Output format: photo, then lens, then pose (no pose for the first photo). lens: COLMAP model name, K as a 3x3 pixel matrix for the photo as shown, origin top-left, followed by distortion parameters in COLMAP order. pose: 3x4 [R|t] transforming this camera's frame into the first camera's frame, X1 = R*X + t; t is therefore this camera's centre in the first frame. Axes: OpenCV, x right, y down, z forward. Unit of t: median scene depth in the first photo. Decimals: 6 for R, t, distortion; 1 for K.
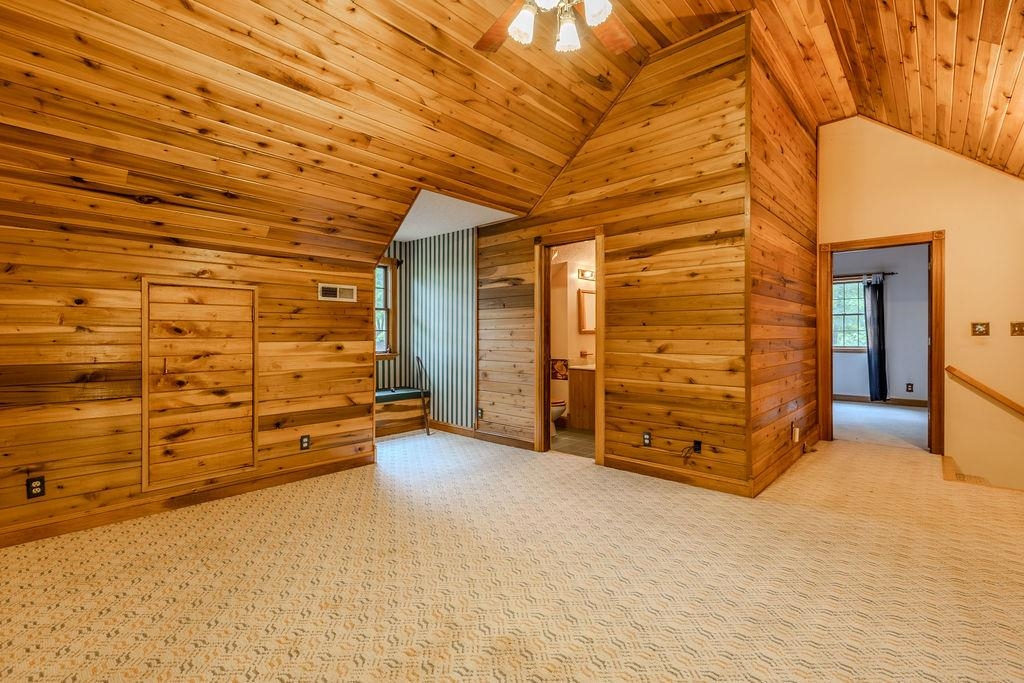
lens RADIAL K [[464.9, 0, 510.1], [0, 464.9, 338.0], [0, 0, 1]] dist [0.001157, 0.000770]
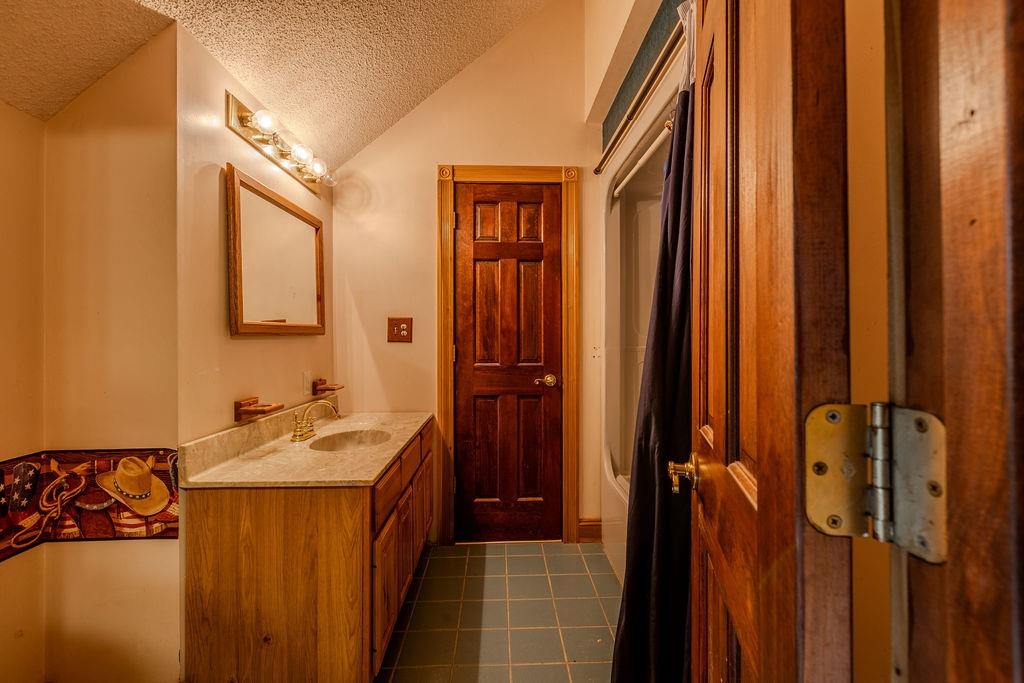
lens RADIAL K [[464.9, 0, 512.7], [0, 464.9, 342.2], [0, 0, 1]] dist [0.001157, 0.000770]
pose [[0.720483, 0.006067, 0.693446, 0.082880], [-0.001663, 0.999974, -0.007021, -0.002952], [-0.693471, 0.003905, 0.720474, 0.714263]]
